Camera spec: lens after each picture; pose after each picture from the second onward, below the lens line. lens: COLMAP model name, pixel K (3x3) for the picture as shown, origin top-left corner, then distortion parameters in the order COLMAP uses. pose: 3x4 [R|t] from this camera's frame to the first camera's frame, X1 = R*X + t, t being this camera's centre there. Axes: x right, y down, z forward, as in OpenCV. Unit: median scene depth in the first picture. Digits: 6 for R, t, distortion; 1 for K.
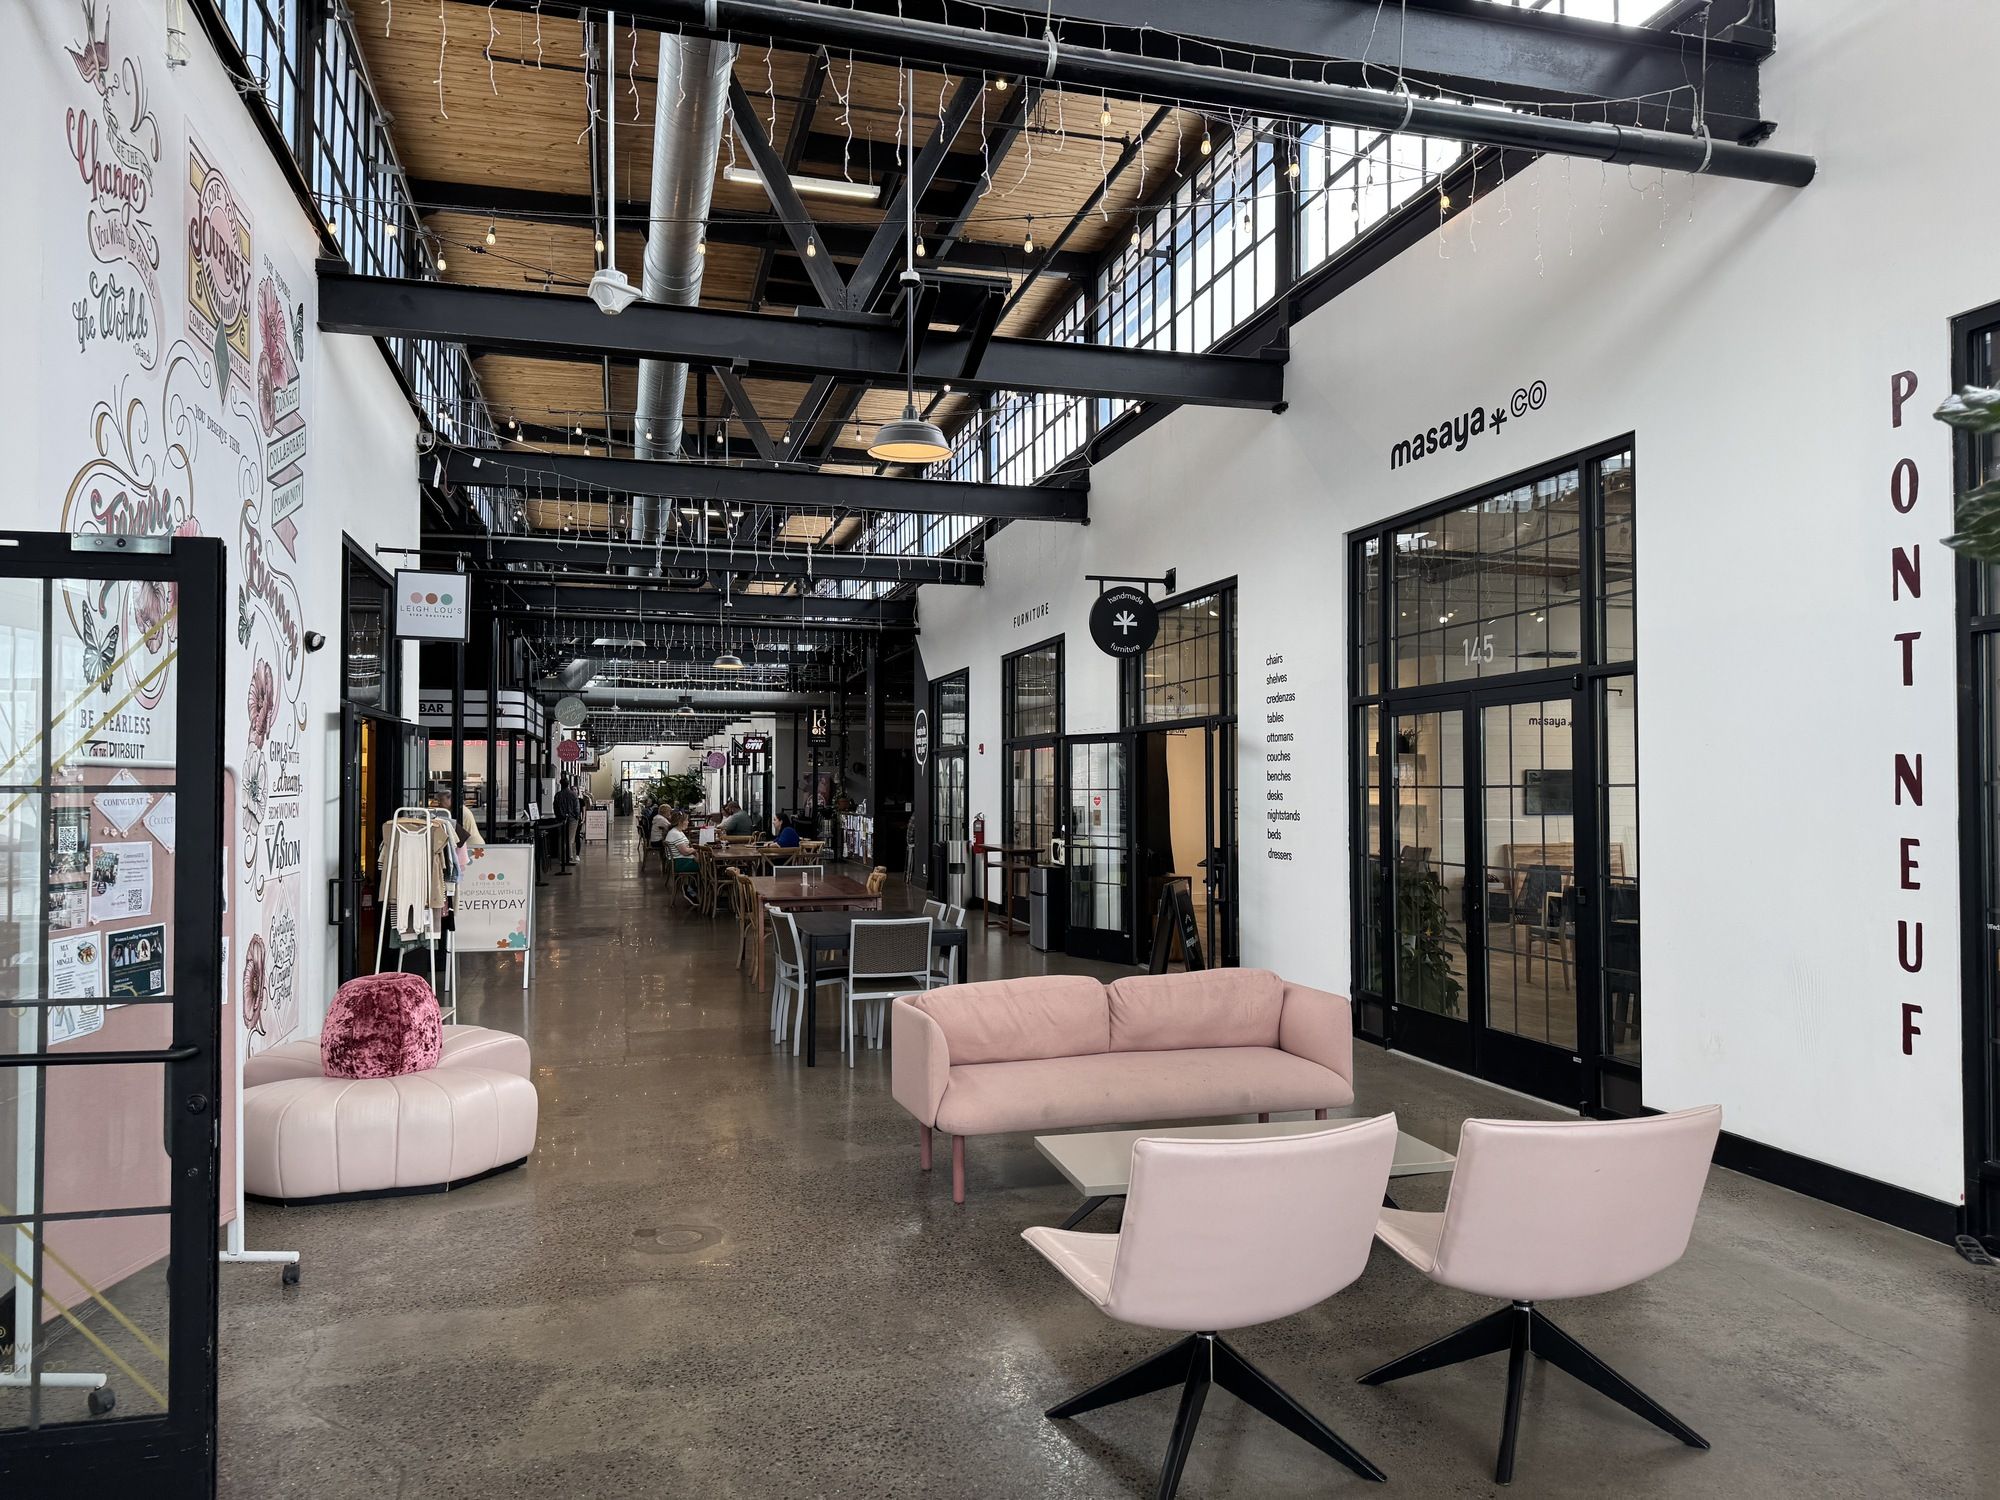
lens RADIAL K [[1389.8, 0, 1001.8], [0, 1389.8, 757.0], [0, 0, 1]] dist [-0.034448, -0.001142]
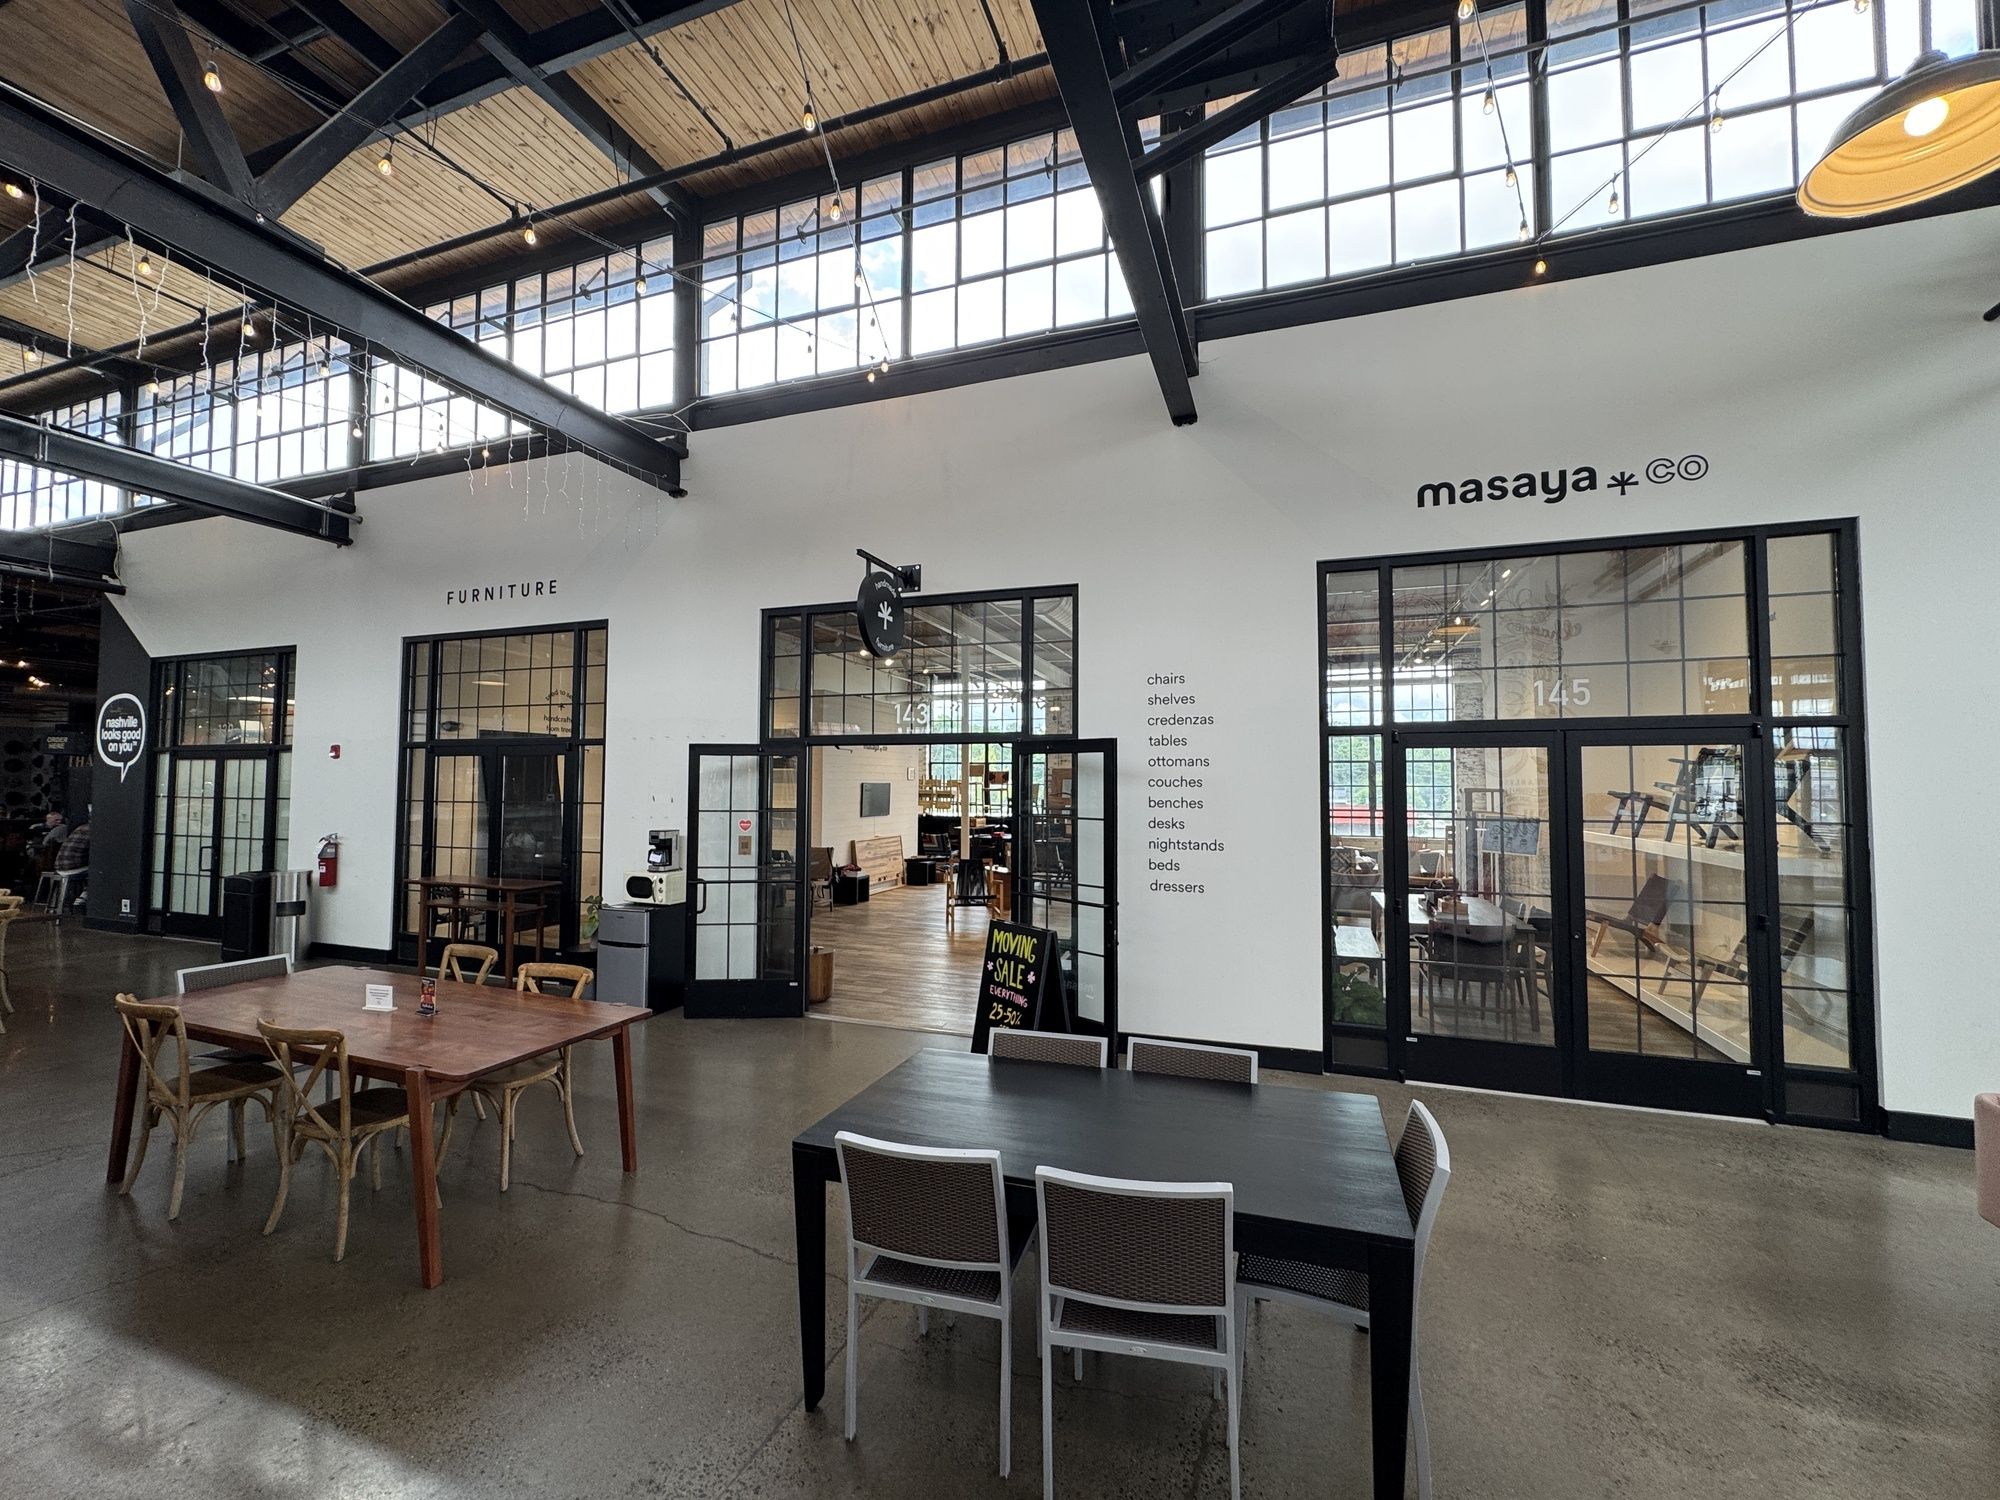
lens RADIAL K [[642.6, 0, 1001.8], [0, 642.6, 788.4], [0, 0, 1]] dist [-0.004905, 0.000598]
pose [[0.514210, 0.038997, 0.856777, -0.125067], [-0.035410, 0.999079, -0.024222, 0.009986], [-0.856933, -0.017884, 0.515118, 0.464904]]
